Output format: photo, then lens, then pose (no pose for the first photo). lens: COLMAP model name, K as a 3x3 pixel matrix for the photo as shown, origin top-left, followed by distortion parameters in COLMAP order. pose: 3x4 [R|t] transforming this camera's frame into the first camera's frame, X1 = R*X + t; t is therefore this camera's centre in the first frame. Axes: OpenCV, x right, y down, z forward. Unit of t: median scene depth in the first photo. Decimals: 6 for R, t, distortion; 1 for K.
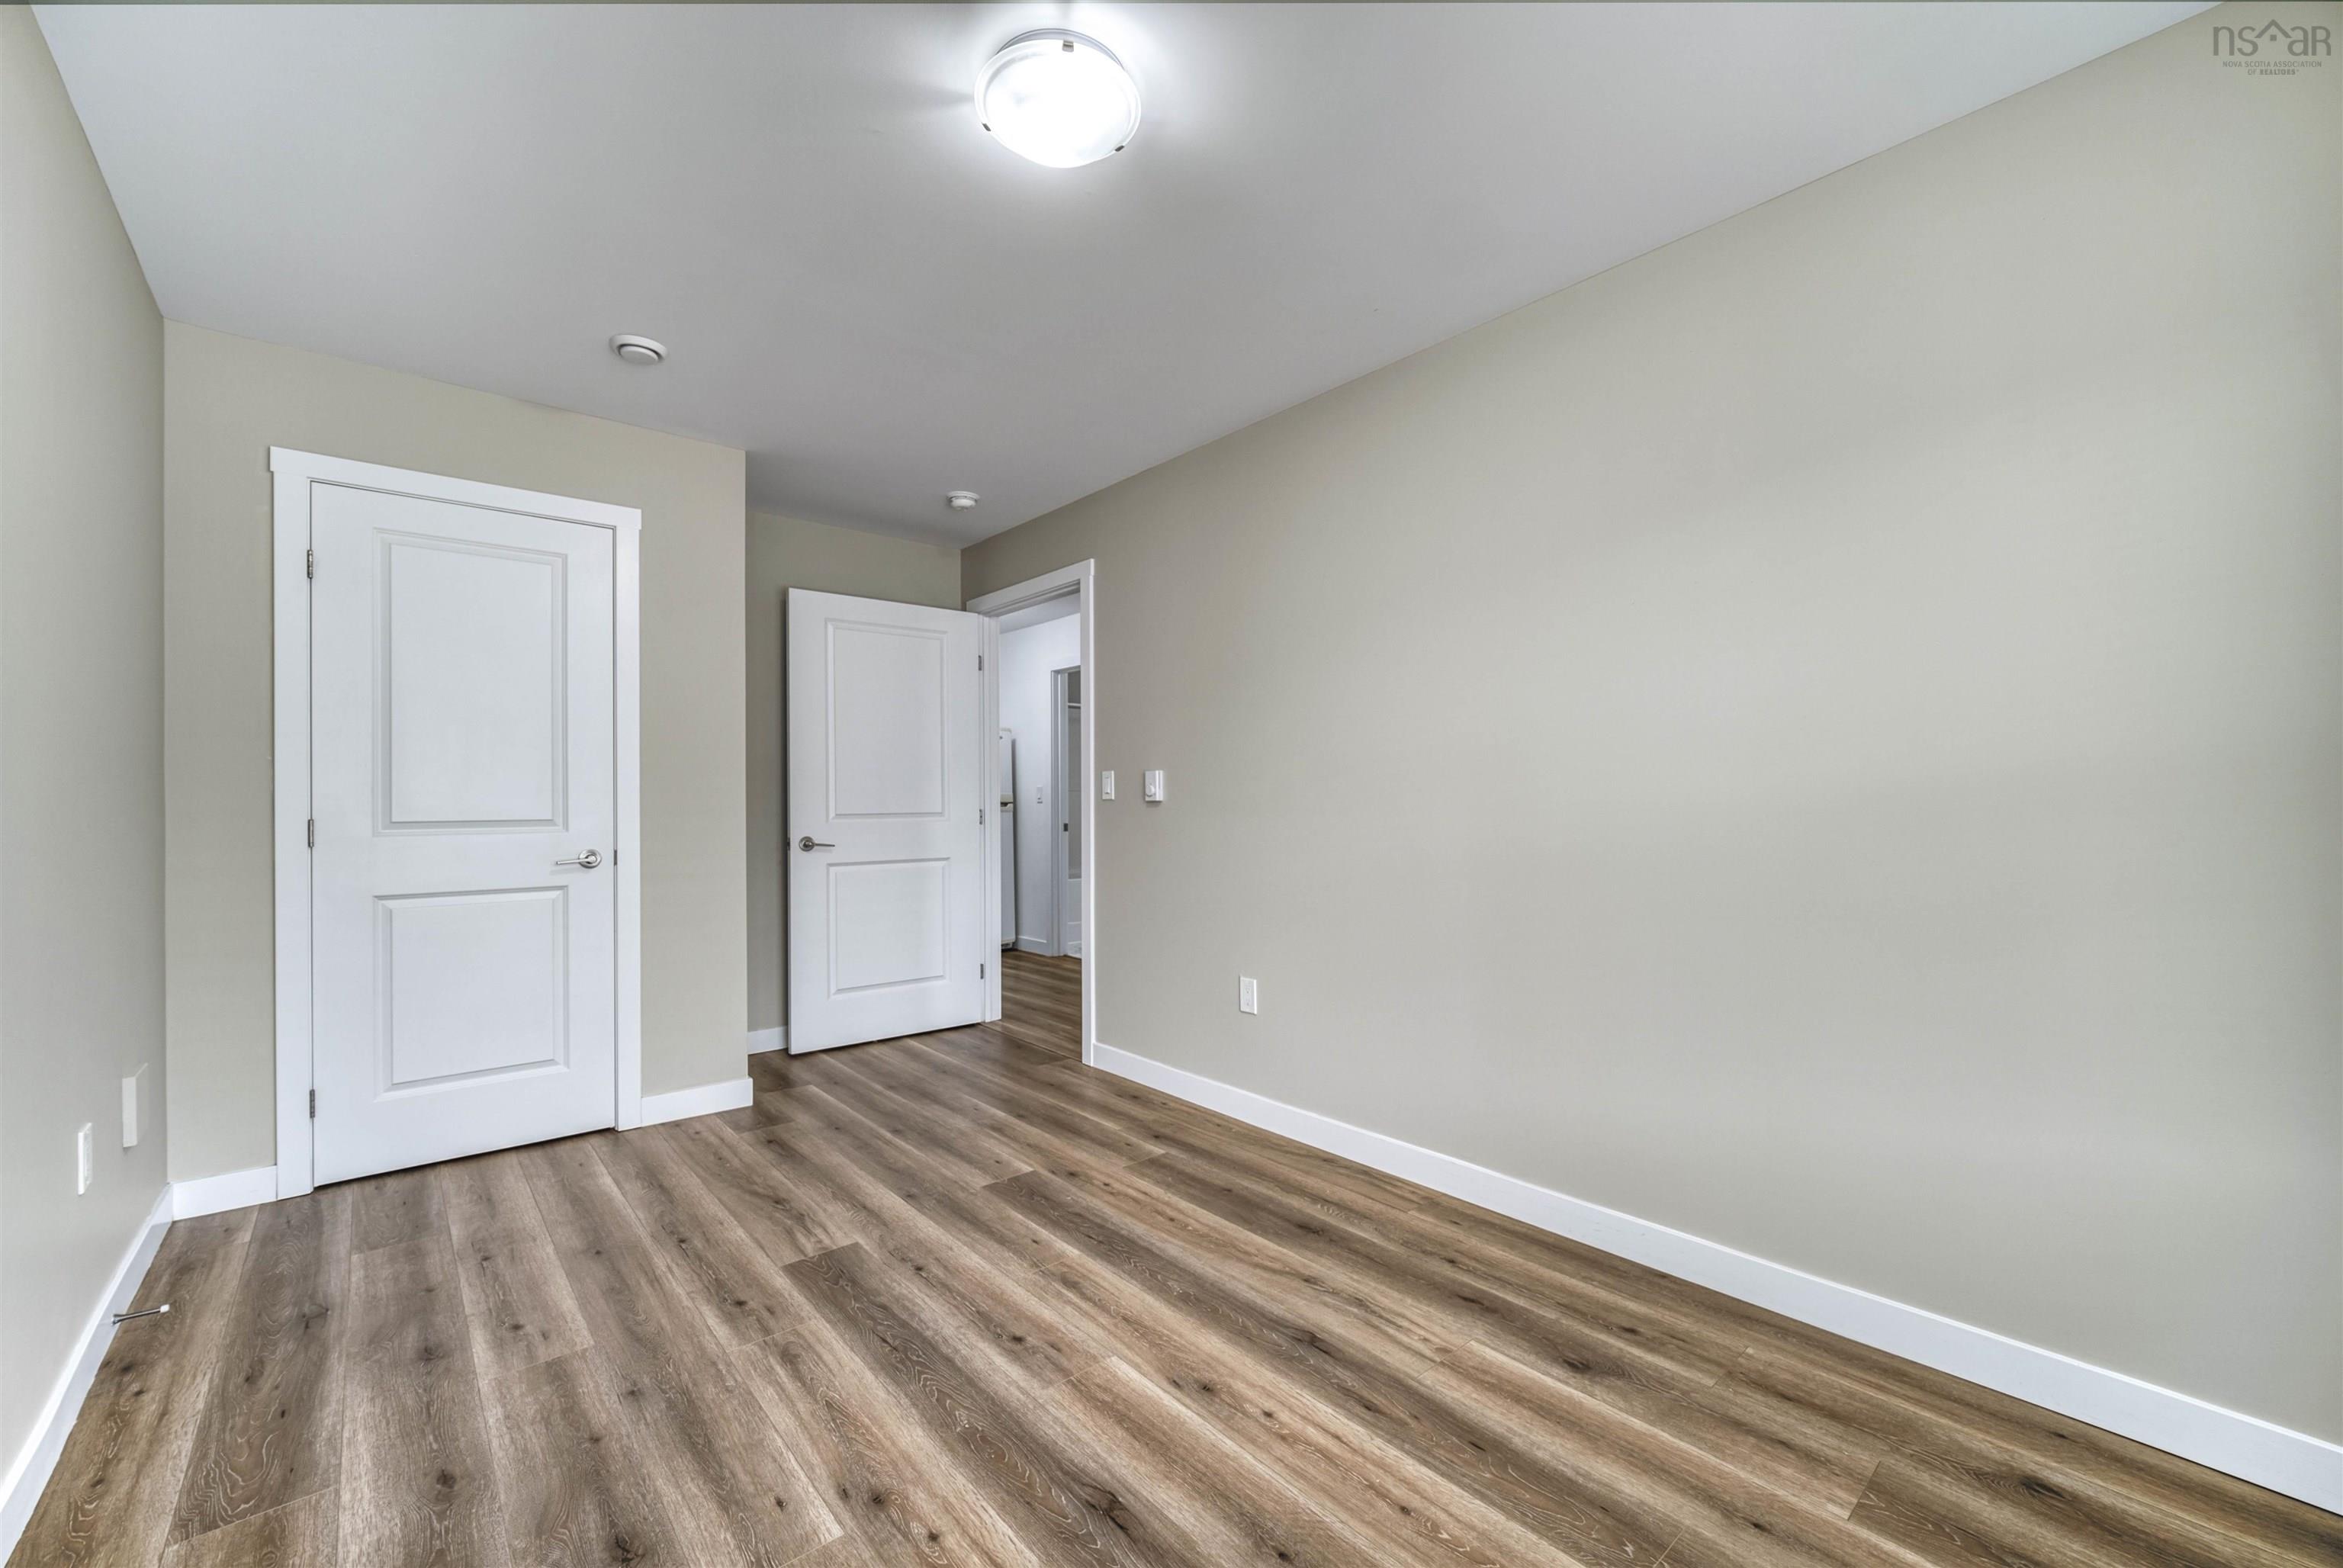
lens RADIAL K [[942.4, 0, 1174.4], [0, 942.4, 805.6], [0, 0, 1]] dist [-0.000532, 0.000005]
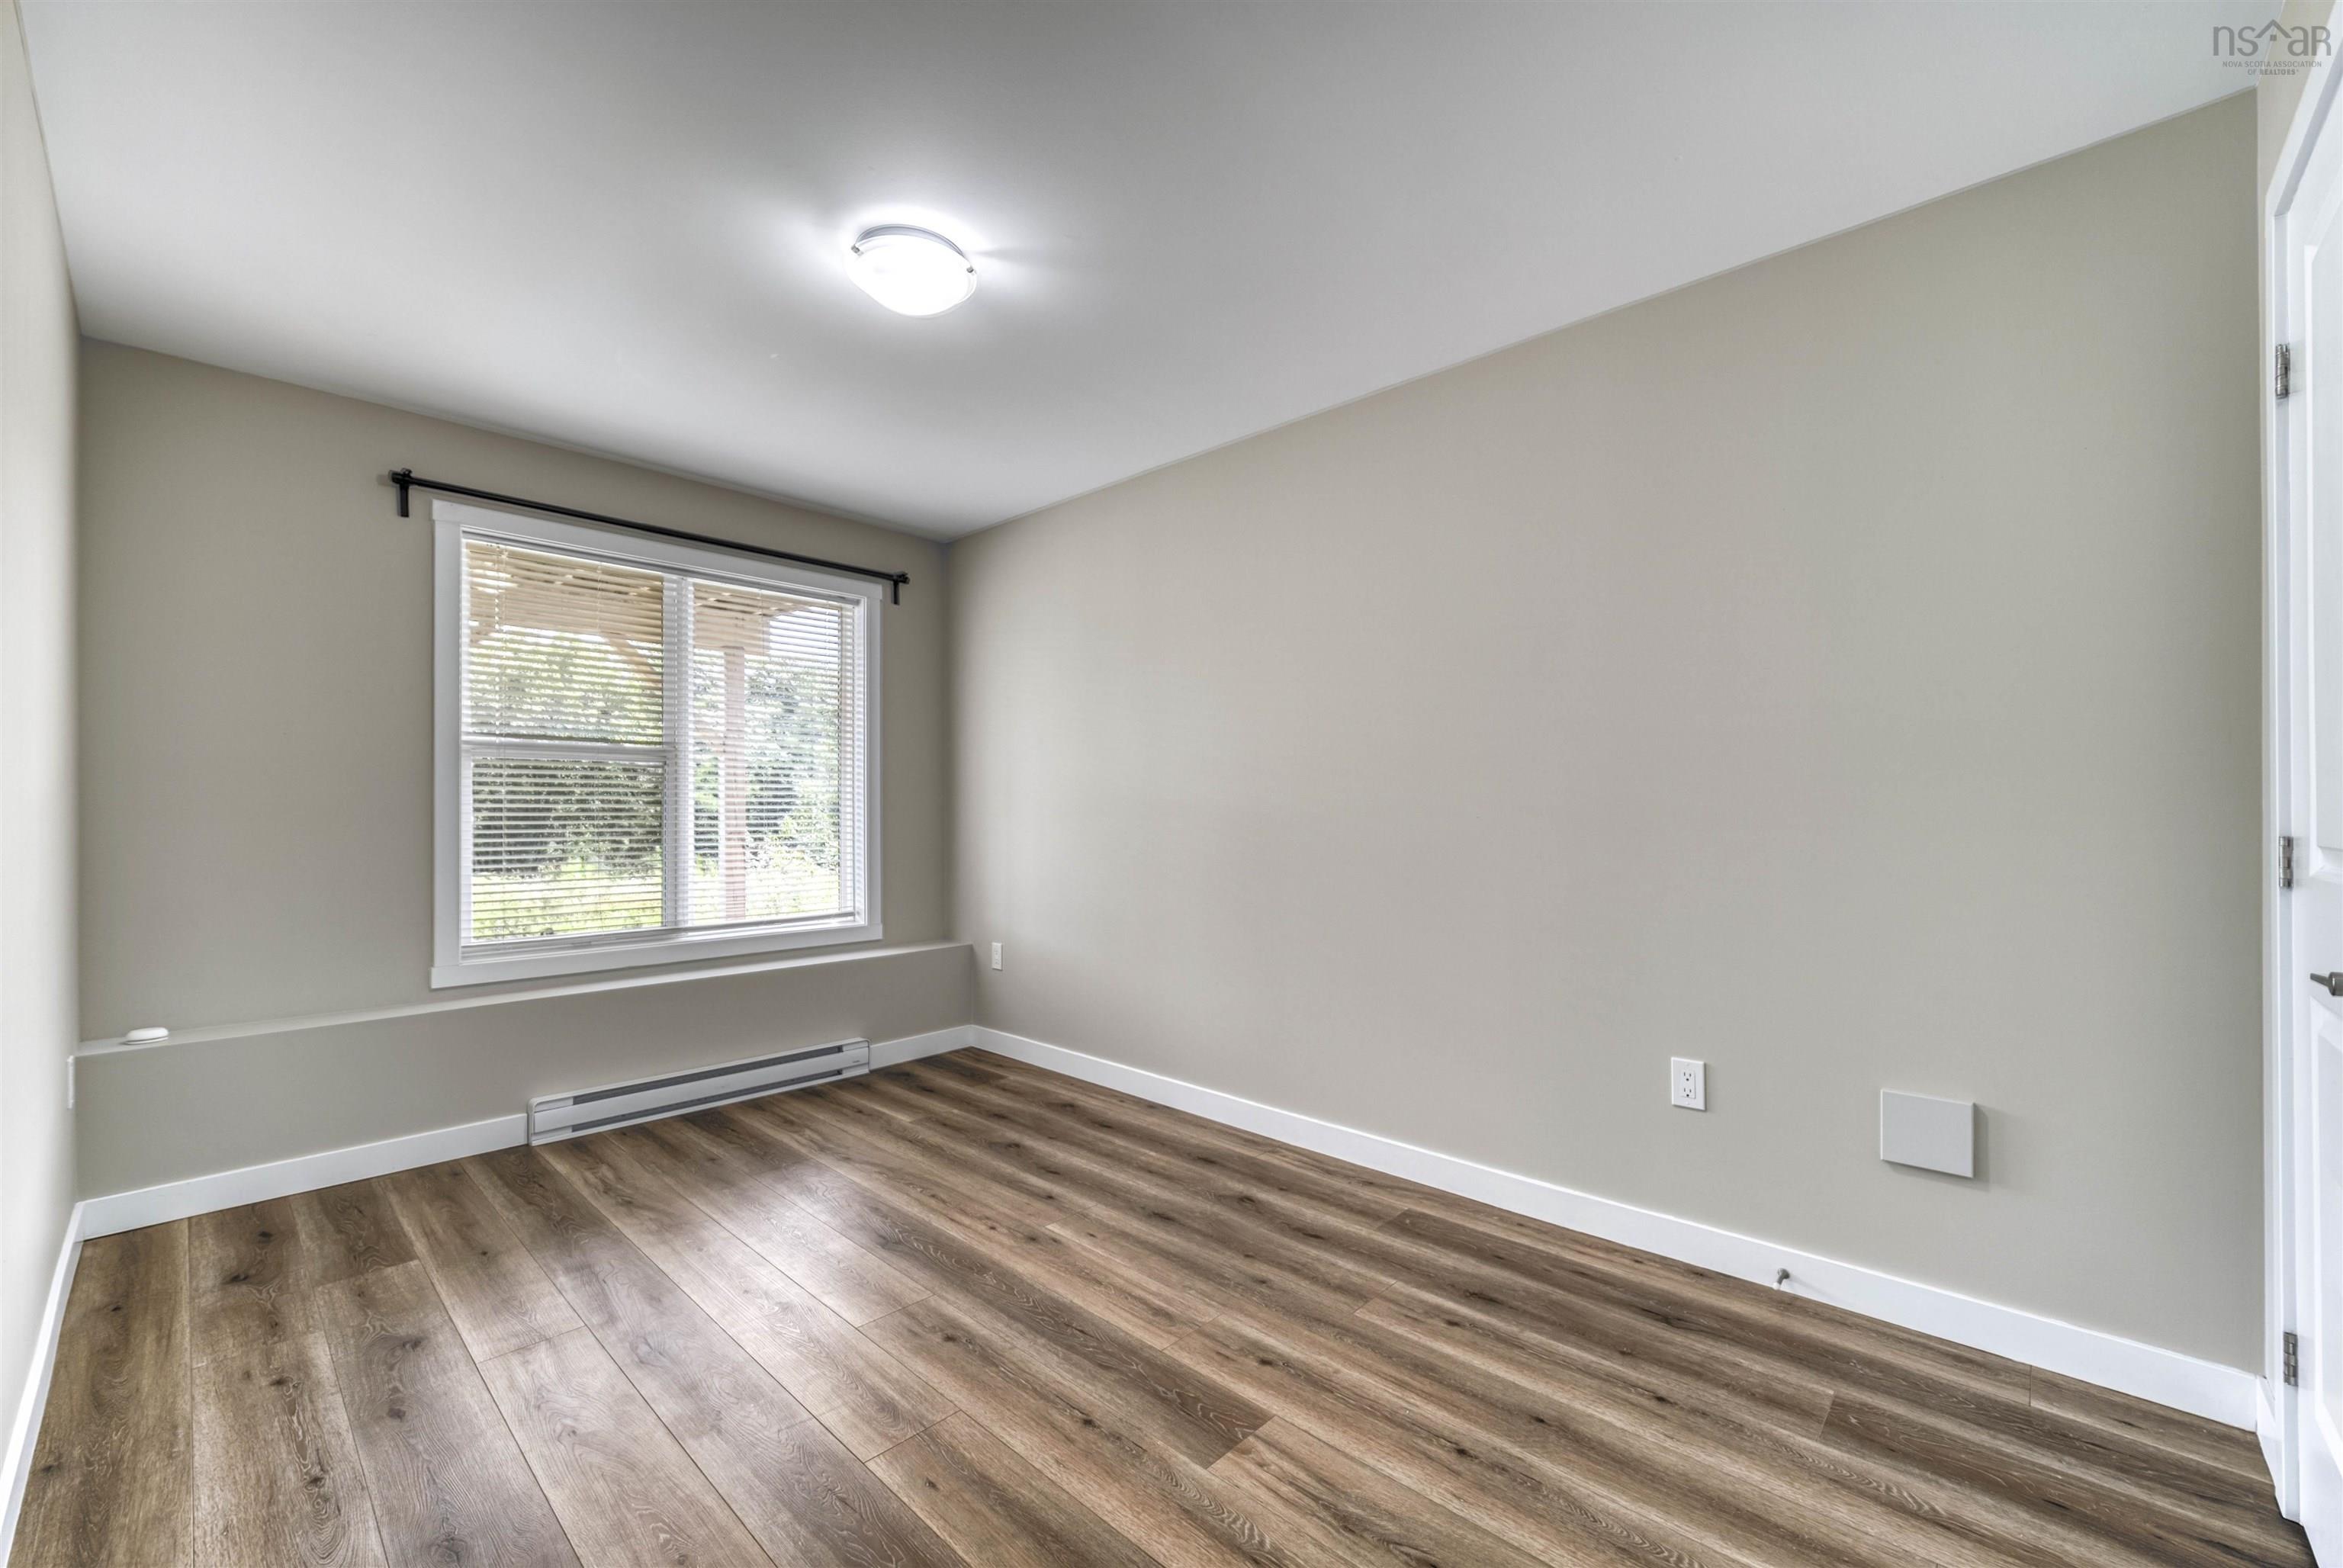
lens RADIAL K [[942.4, 0, 1174.4], [0, 942.4, 805.6], [0, 0, 1]] dist [-0.000532, 0.000005]
pose [[-0.994839, 0.005271, -0.101324, -0.305708], [0.005261, 0.999986, 0.000362, -0.007590], [0.101325, -0.000173, -0.994853, 2.029930]]
